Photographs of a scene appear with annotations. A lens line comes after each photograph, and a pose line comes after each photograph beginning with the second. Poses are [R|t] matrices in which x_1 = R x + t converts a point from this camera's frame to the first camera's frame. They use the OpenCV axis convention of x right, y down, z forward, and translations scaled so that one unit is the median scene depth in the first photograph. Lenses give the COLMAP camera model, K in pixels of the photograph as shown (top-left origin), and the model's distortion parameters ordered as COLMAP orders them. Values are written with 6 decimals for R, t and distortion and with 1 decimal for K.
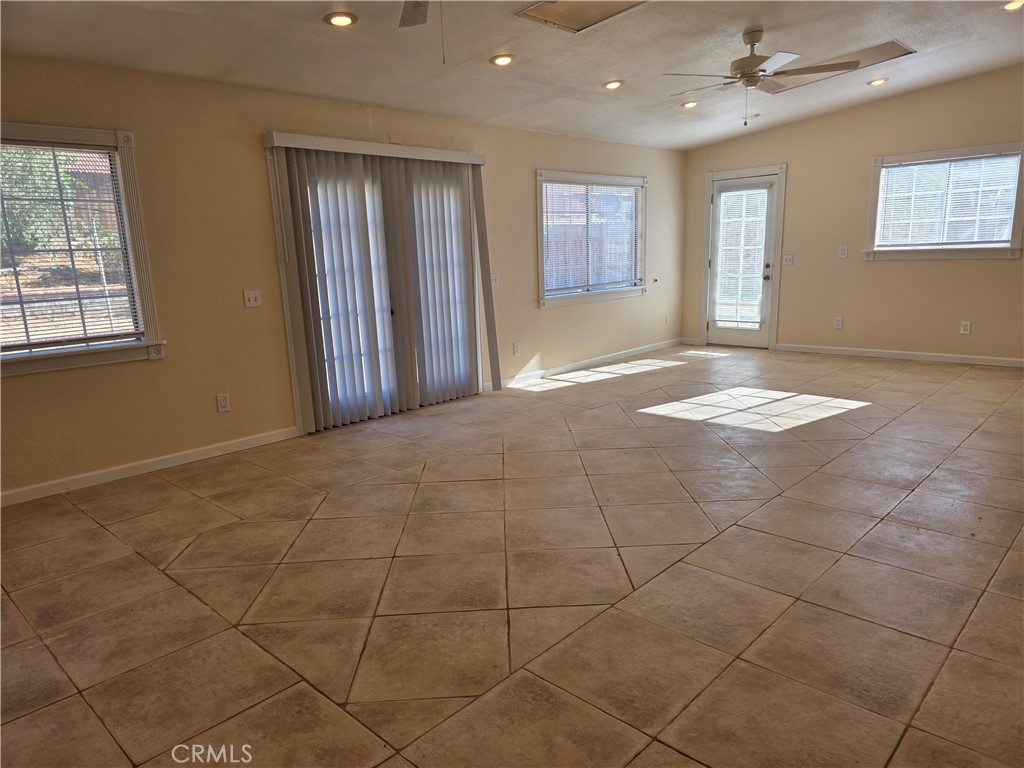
lens RADIAL K [[690.3, 0, 506.2], [0, 690.3, 385.5], [0, 0, 1]] dist [0.061792, -0.070180]
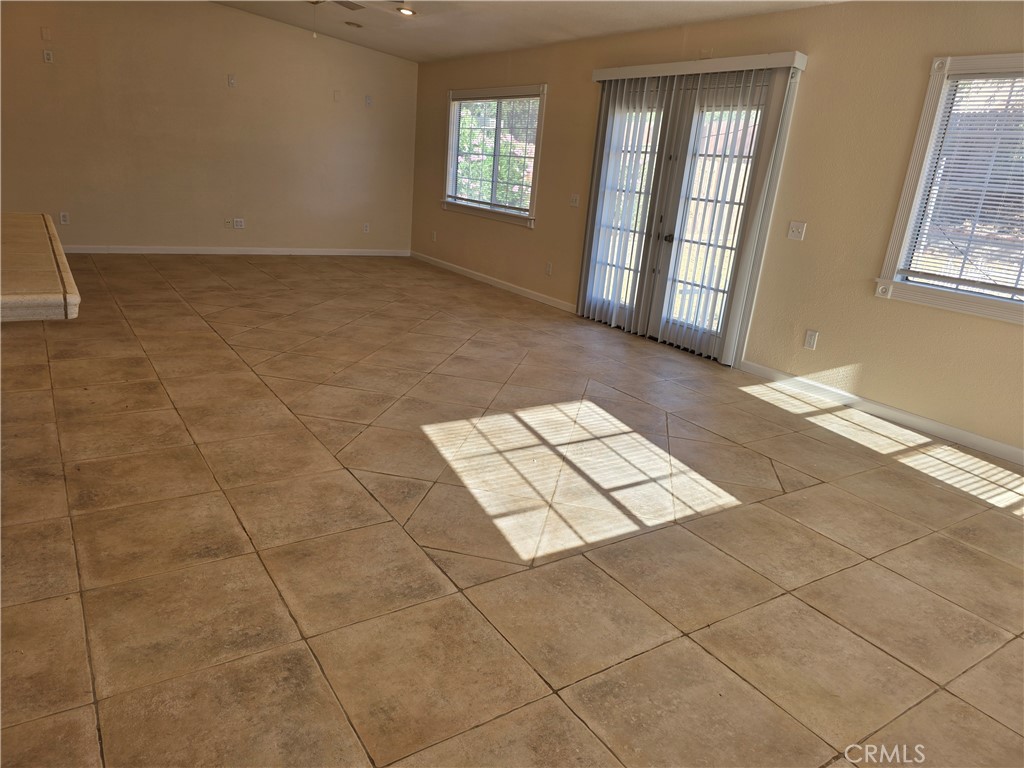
lens RADIAL K [[683.4, 0, 507.5], [0, 683.4, 380.3], [0, 0, 1]] dist [0.068304, -0.068608]
pose [[-0.220484, 0.308091, -0.925455, 0.904736], [-0.264882, 0.894236, 0.360804, -0.231660], [0.938736, 0.324688, -0.115557, 1.020606]]
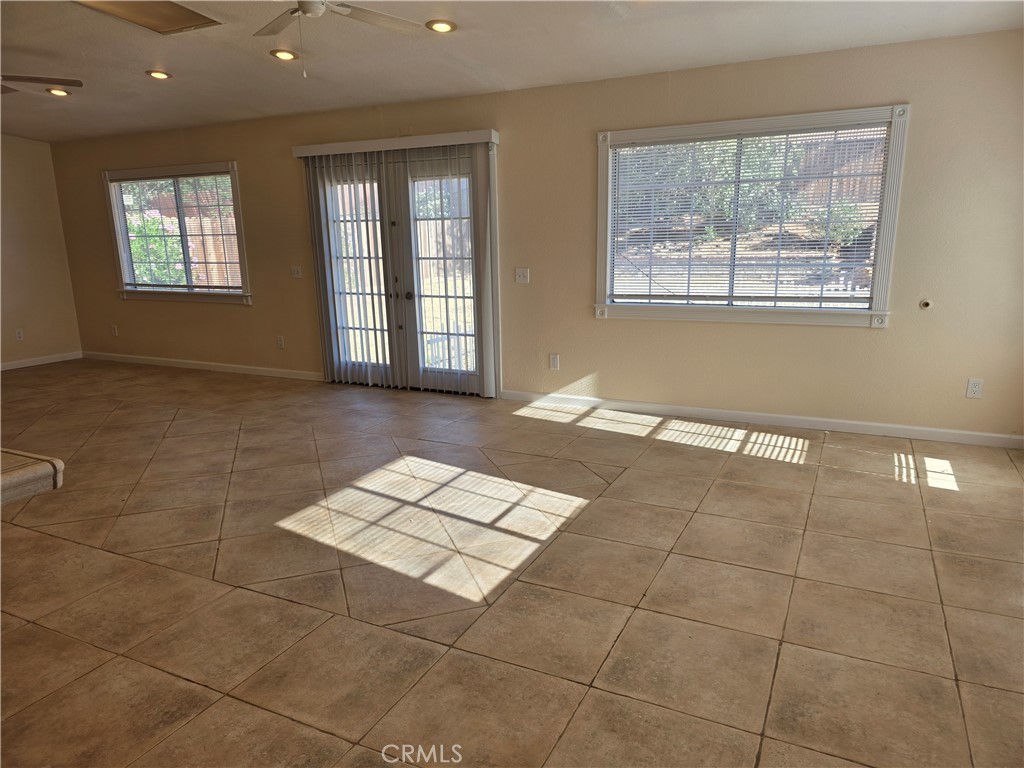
lens RADIAL K [[682.8, 0, 506.4], [0, 682.8, 389.9], [0, 0, 1]] dist [0.071275, -0.074094]
pose [[0.295840, 0.242158, -0.924034, 0.944385], [-0.177805, 0.964388, 0.195807, -0.213467], [0.938544, 0.106370, 0.328361, 0.862477]]
